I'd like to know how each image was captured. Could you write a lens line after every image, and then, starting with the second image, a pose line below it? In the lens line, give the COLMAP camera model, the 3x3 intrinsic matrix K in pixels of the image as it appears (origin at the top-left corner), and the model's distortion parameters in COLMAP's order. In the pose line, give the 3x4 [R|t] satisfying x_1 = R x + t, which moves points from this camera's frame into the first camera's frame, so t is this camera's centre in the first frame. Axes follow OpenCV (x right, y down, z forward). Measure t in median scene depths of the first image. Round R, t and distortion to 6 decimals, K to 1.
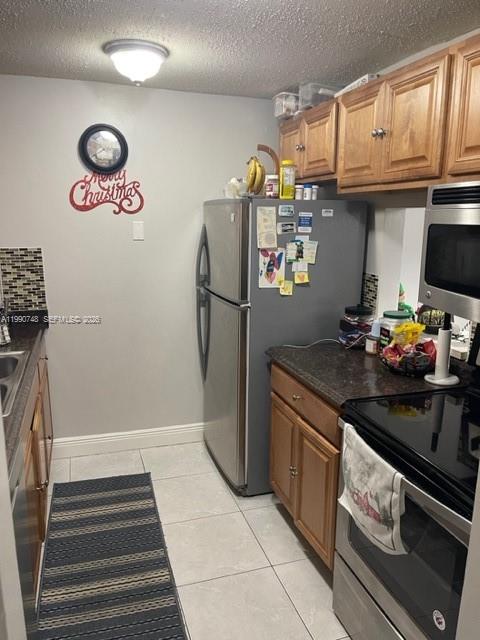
lens RADIAL K [[488.1, 0, 239.0], [0, 488.1, 319.8], [0, 0, 1]] dist [0.016032, 0.002611]
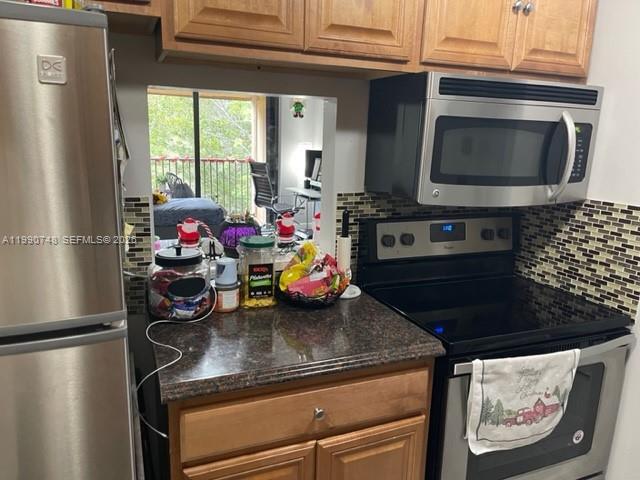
lens RADIAL K [[488.1, 0, 320.0], [0, 488.1, 242.6], [0, 0, 1]] dist [0.016032, 0.002611]
pose [[-0.076349, -0.220657, 0.972359, -0.422508], [0.175423, 0.957021, 0.230951, -0.175125], [-0.981528, 0.188207, -0.034359, 1.033380]]
